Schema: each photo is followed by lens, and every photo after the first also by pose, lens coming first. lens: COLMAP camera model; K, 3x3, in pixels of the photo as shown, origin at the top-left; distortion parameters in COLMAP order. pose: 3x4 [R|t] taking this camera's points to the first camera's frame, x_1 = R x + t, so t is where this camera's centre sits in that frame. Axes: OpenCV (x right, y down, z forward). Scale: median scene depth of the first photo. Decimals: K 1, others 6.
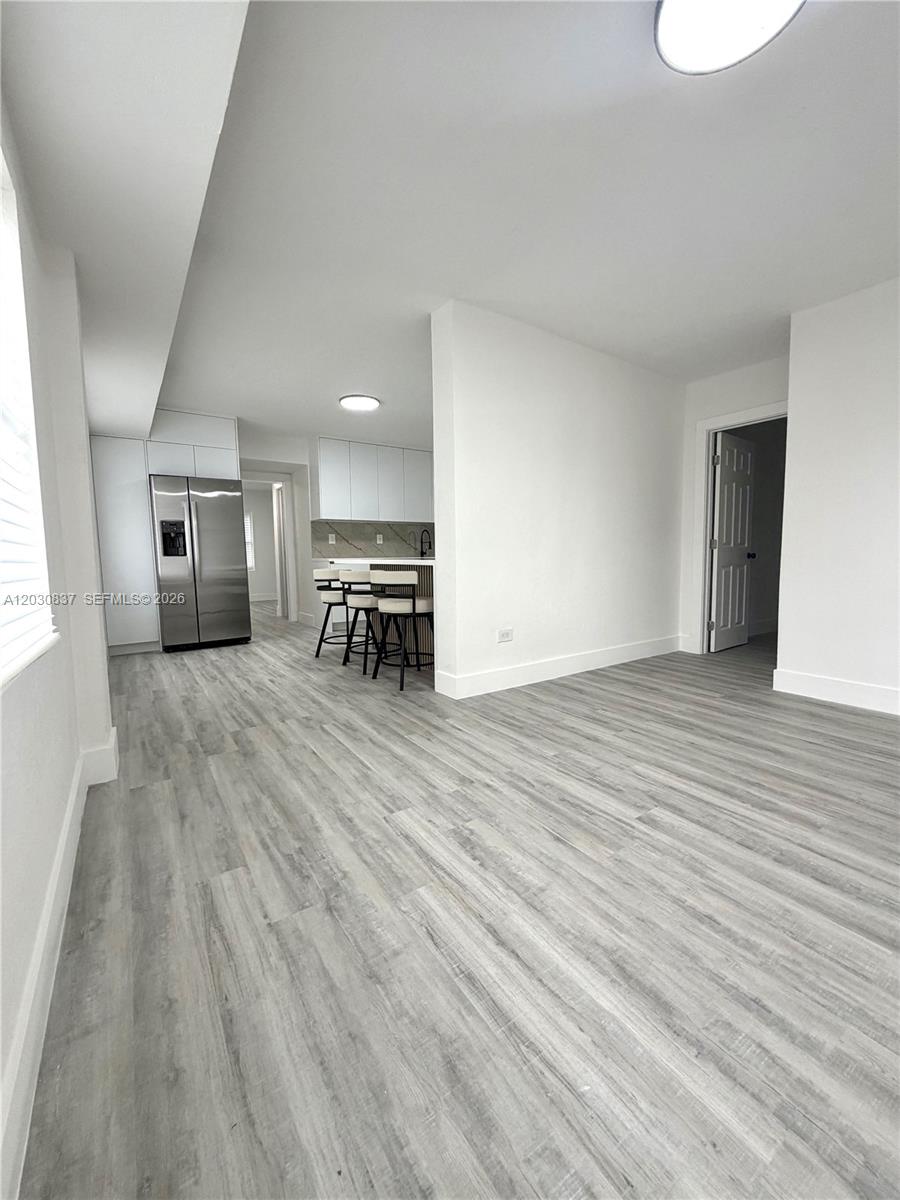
lens RADIAL K [[476.9, 0, 450.0], [0, 476.9, 597.0], [0, 0, 1]] dist [-0.000811, 0.000832]
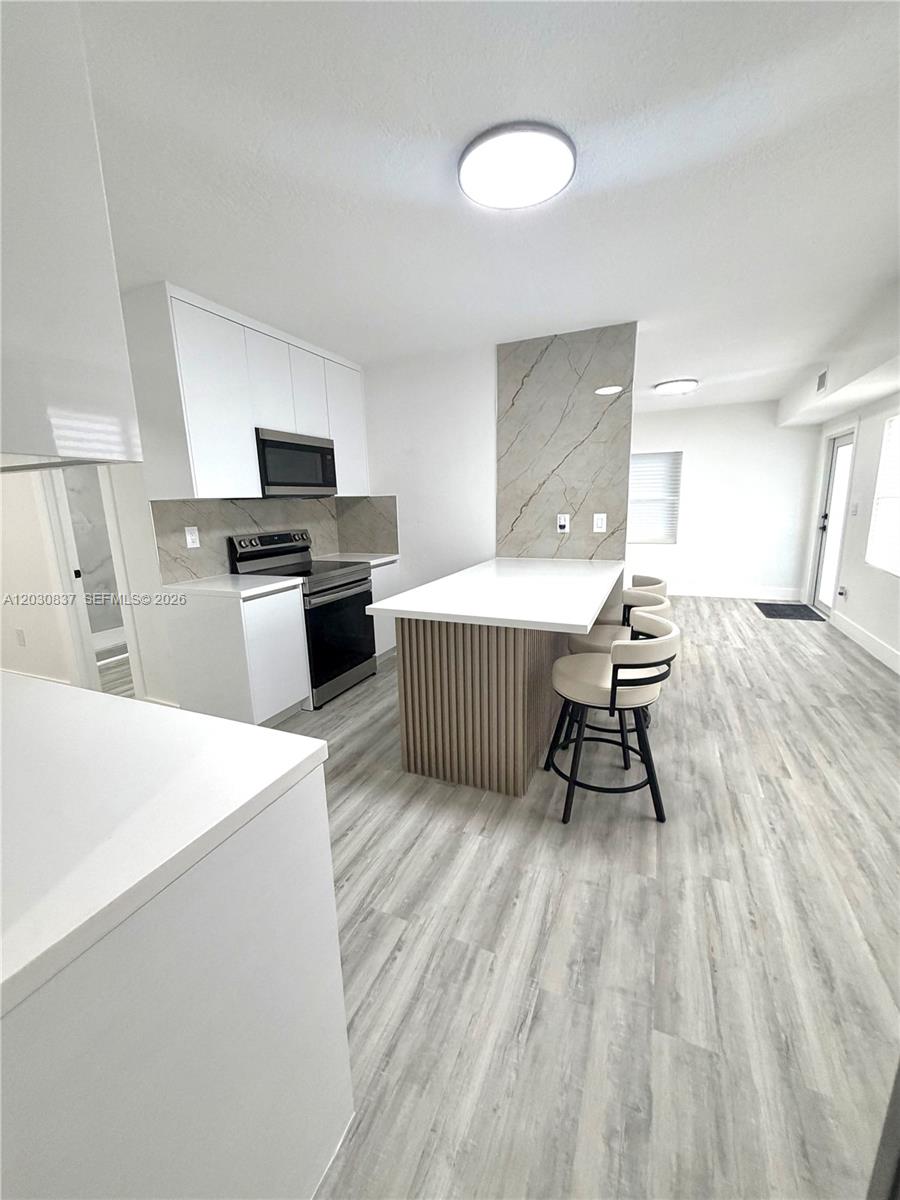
lens RADIAL K [[476.9, 0, 450.0], [0, 476.9, 597.0], [0, 0, 1]] dist [-0.000811, 0.000832]
pose [[-0.529975, -0.143004, 0.835868, -1.237368], [0.104609, 0.967125, 0.231787, -0.490263], [-0.841536, 0.210281, -0.497593, 3.201291]]
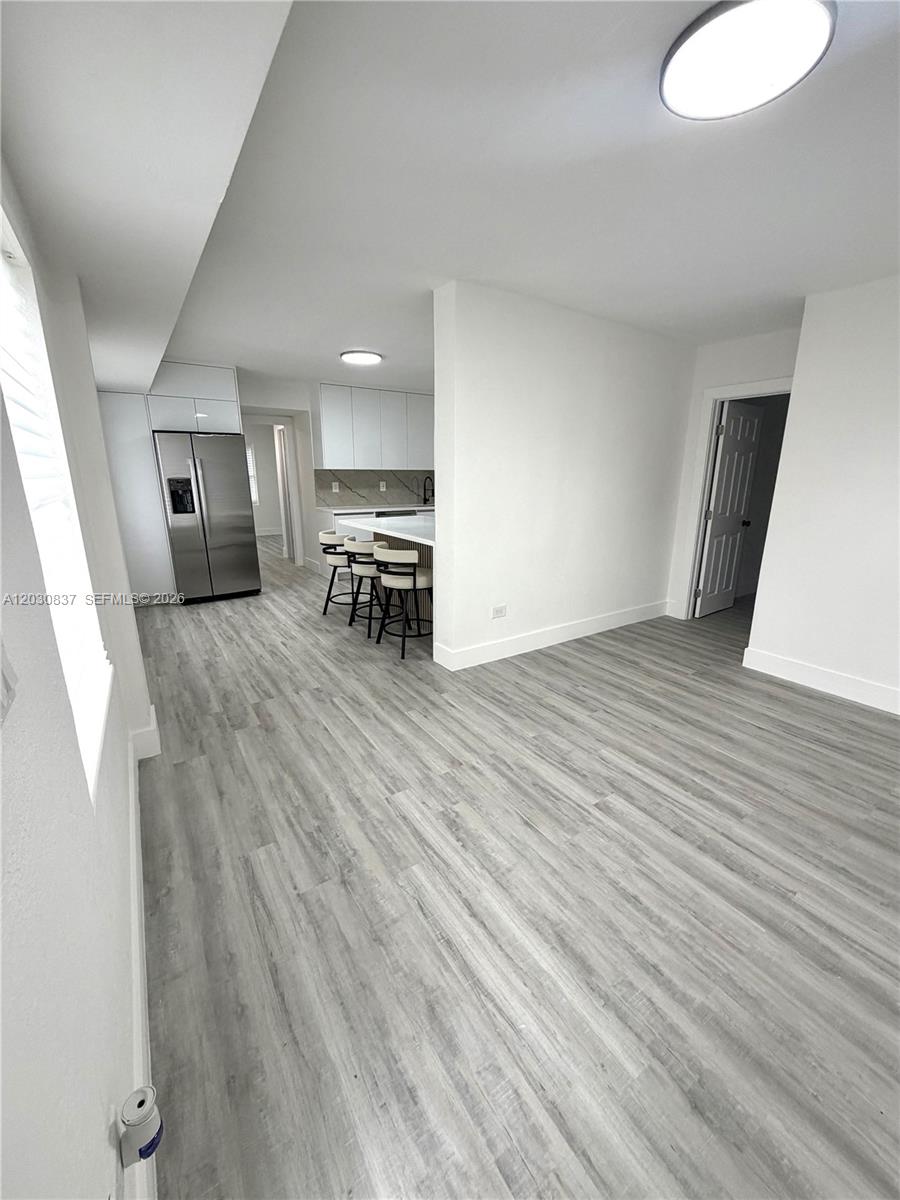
lens RADIAL K [[476.9, 0, 450.0], [0, 476.9, 597.0], [0, 0, 1]] dist [-0.000811, 0.000832]
pose [[0.999772, 0.020277, -0.006739, 0.020241], [-0.018861, 0.985680, 0.167570, -0.229587], [0.010040, -0.167405, 0.985837, -0.100701]]
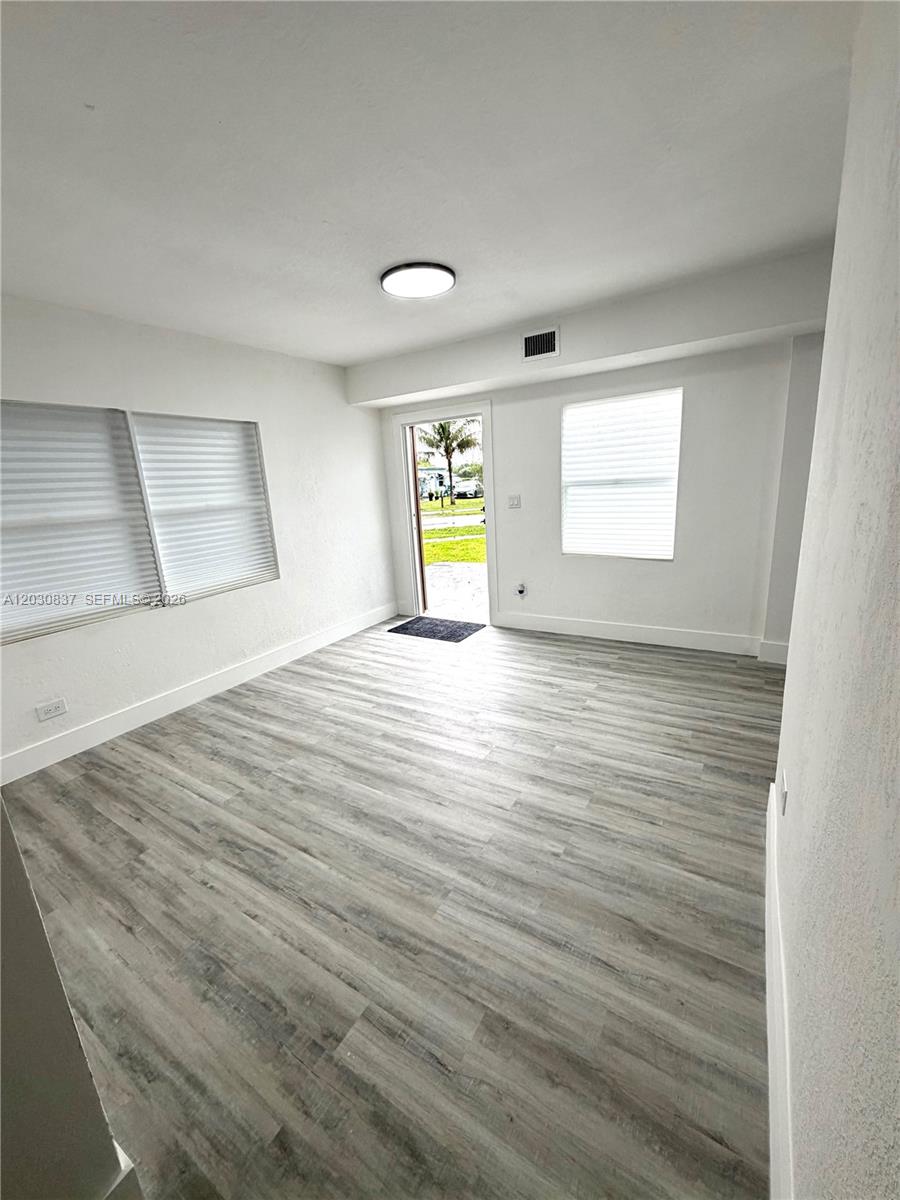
lens RADIAL K [[482.7, 0, 450.0], [0, 482.7, 600.0], [0, 0, 1]] dist [-0.000872, 0.000009]
pose [[-0.915884, 0.162791, -0.366955, 0.968916], [0.039012, 0.945855, 0.322235, -0.450589], [0.399543, 0.280814, -0.872645, 2.157273]]
